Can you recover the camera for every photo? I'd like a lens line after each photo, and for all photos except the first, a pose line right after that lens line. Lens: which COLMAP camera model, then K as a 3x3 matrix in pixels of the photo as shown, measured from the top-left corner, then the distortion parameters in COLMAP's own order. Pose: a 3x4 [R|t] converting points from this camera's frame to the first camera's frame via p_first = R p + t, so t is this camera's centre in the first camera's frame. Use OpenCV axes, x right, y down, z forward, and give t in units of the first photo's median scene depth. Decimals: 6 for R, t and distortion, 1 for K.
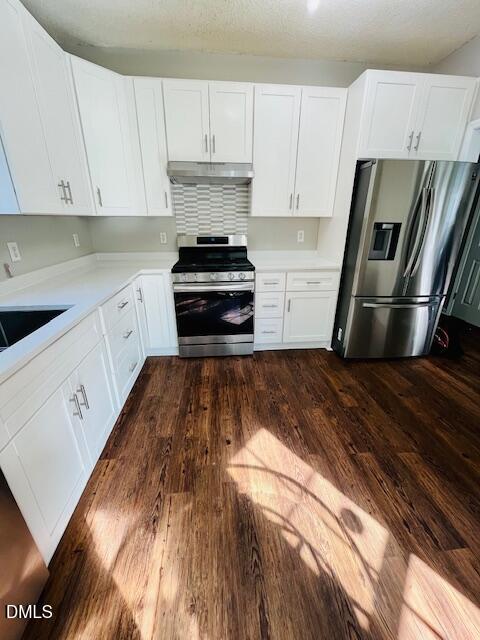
lens RADIAL K [[257.6, 0, 239.6], [0, 257.6, 313.4], [0, 0, 1]] dist [0.001227, 0.000359]
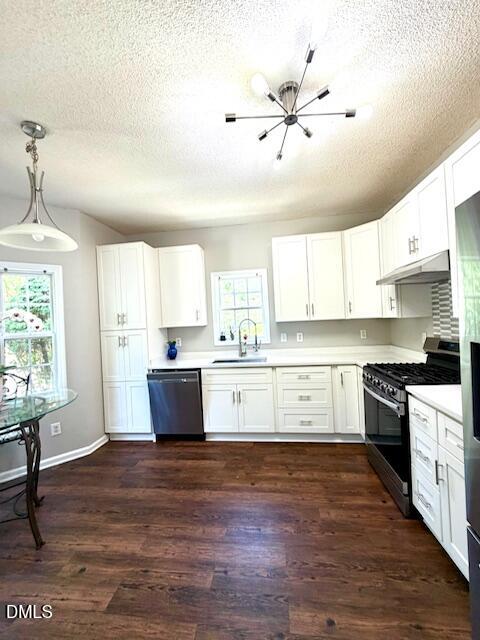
lens RADIAL K [[254.3, 0, 240.4], [0, 254.3, 316.6], [0, 0, 1]] dist [-0.000096, 0.000244]
pose [[-0.223014, -0.003395, -0.974809, 1.049064], [-0.296232, 0.952939, 0.064452, -0.328533], [0.928715, 0.303143, -0.213525, 0.797031]]
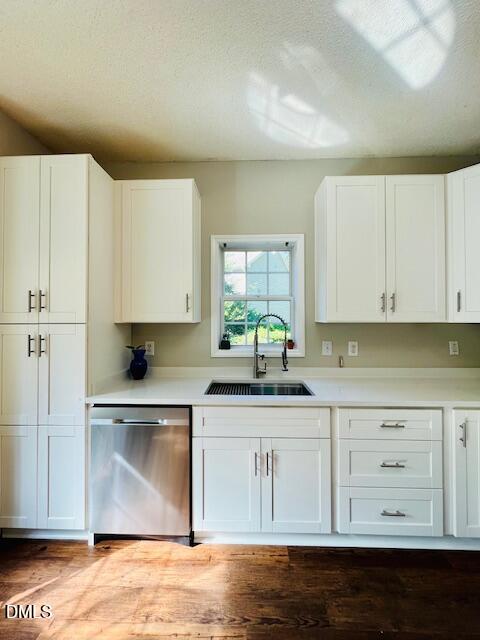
lens RADIAL K [[254.6, 0, 237.5], [0, 254.6, 316.6], [0, 0, 1]] dist [-0.000811, -0.000185]
pose [[-0.135225, -0.023415, -0.990538, 0.388085], [-0.346229, 0.937814, 0.025097, -0.187220], [0.928353, 0.346347, -0.134923, 0.492693]]
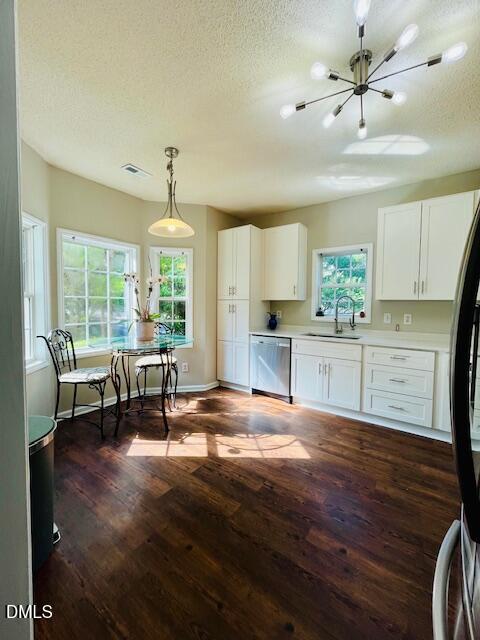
lens RADIAL K [[257.6, 0, 239.6], [0, 257.6, 313.4], [0, 0, 1]] dist [0.001227, 0.000359]
pose [[-0.657618, 0.018867, -0.753115, 1.112052], [-0.276573, 0.923834, 0.264646, -0.366430], [0.700747, 0.382327, -0.602313, 1.059947]]
